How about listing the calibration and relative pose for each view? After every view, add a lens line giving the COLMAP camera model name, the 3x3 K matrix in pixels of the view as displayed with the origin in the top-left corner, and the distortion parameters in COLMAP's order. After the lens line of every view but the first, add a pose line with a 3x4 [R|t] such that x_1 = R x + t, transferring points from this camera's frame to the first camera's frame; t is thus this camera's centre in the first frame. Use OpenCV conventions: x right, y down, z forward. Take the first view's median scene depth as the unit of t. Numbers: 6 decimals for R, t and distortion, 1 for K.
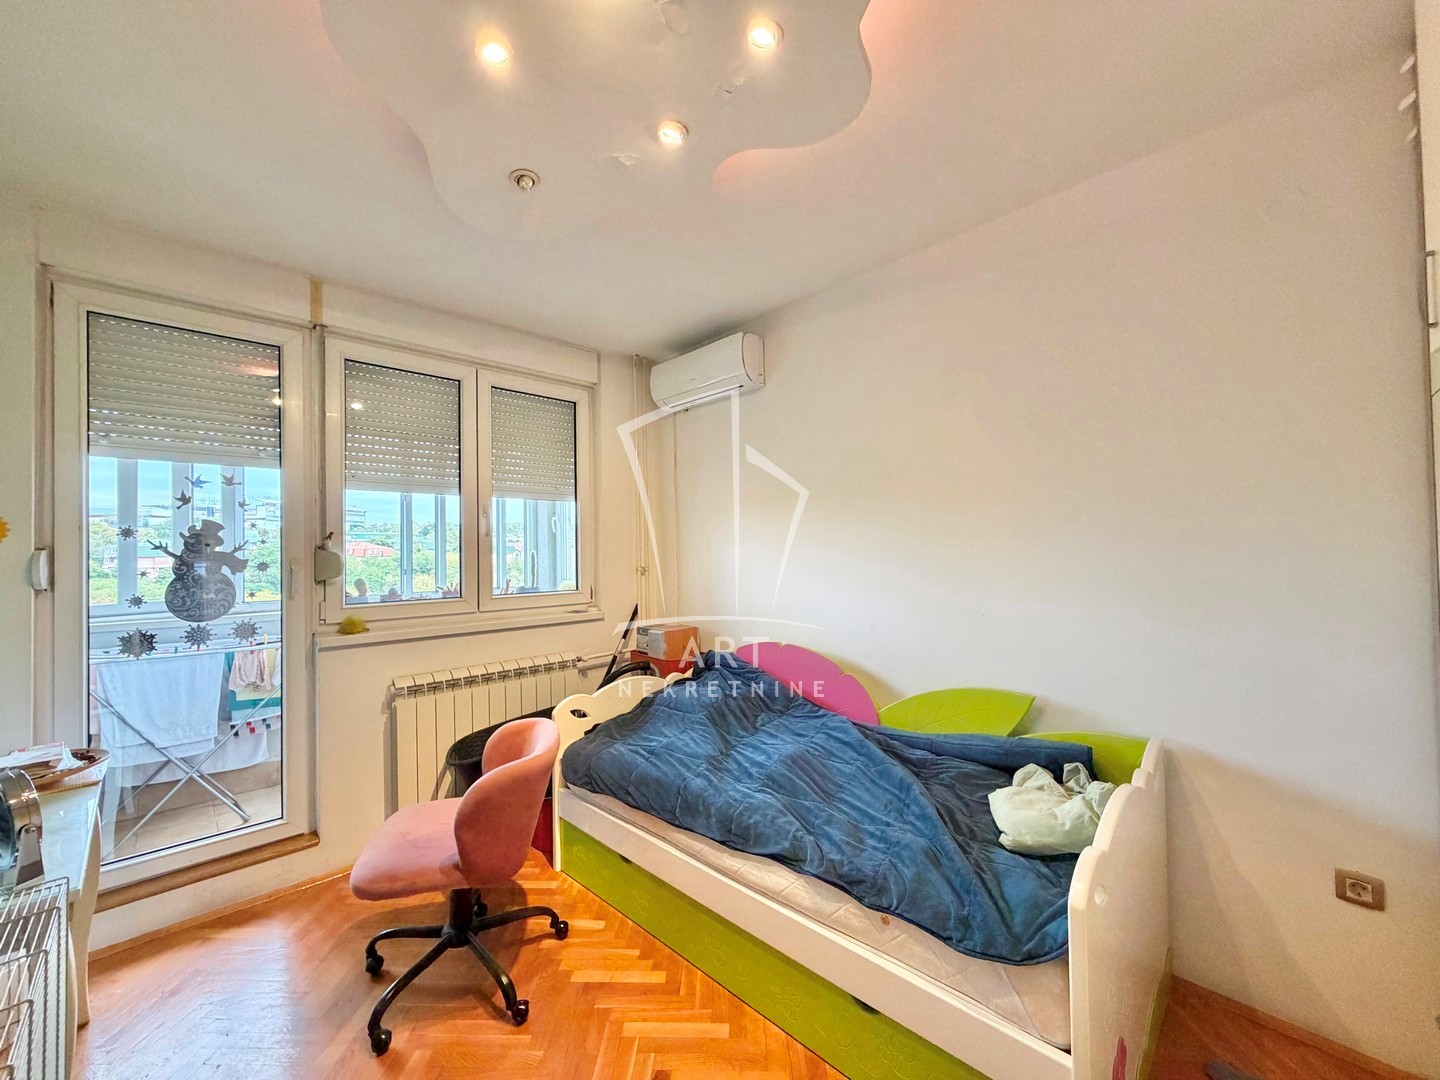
lens RADIAL K [[586.5, 0, 717.8], [0, 586.5, 553.0], [0, 0, 1]] dist [-0.000920, -0.000111]
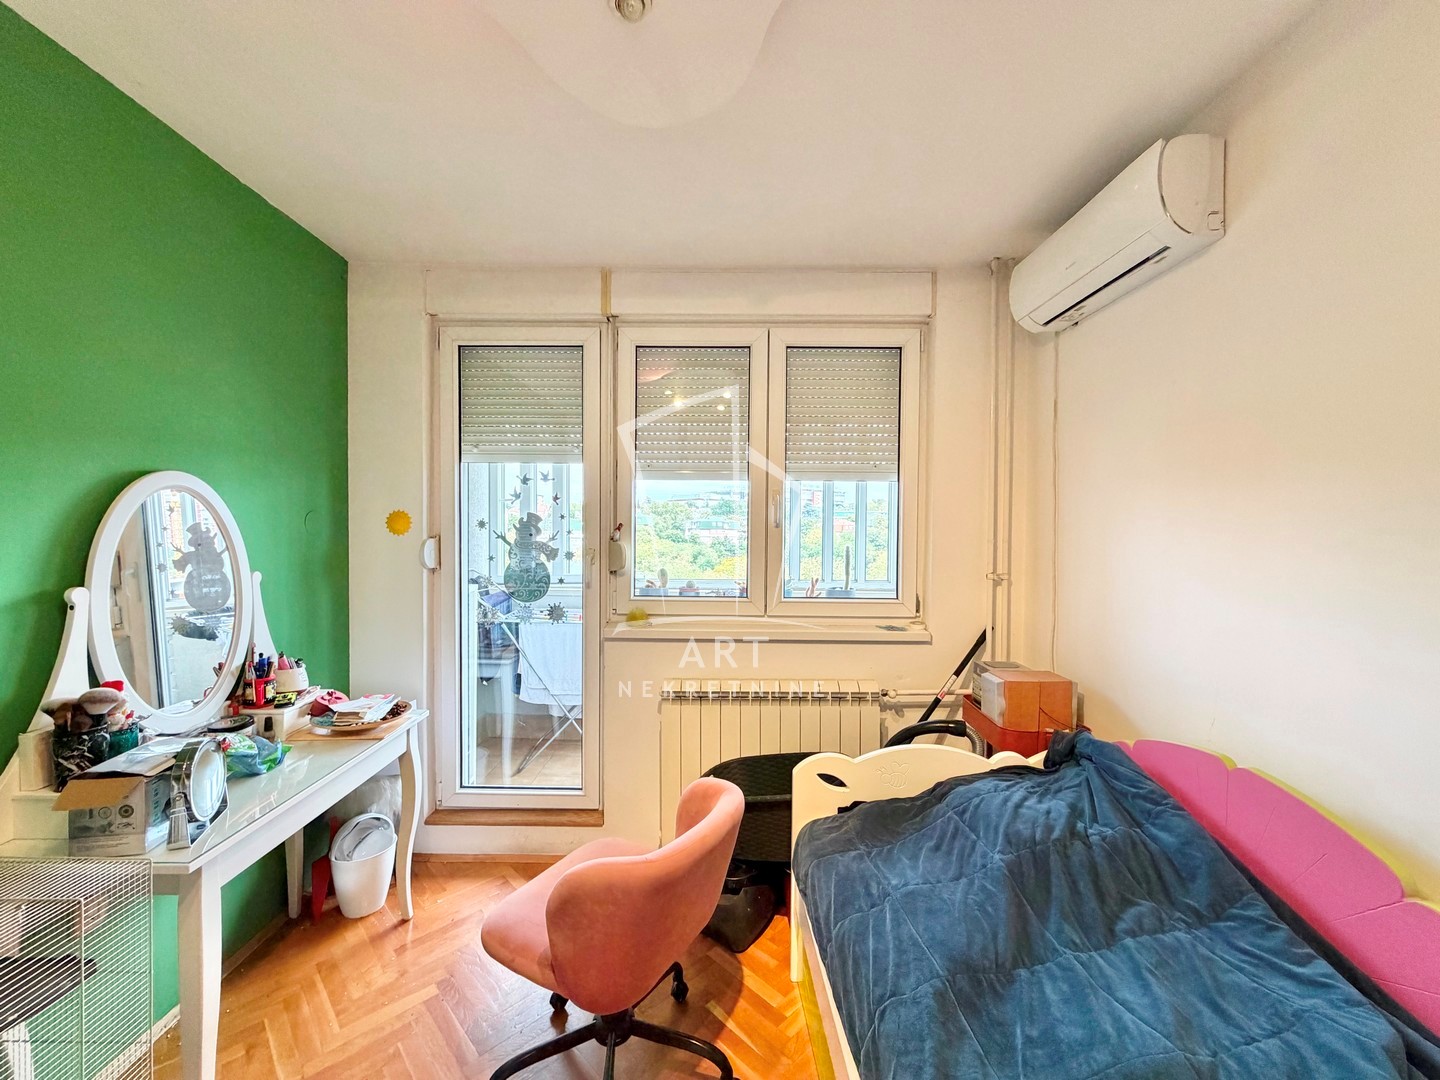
lens RADIAL K [[588.2, 0, 720.0], [0, 588.2, 540.0], [0, 0, 1]] dist [0.001169, 0.011348]
pose [[0.709756, 0.042245, -0.703179, 0.157441], [-0.019322, 0.998992, 0.040514, -0.047515], [0.704182, -0.015168, 0.709857, 0.374811]]
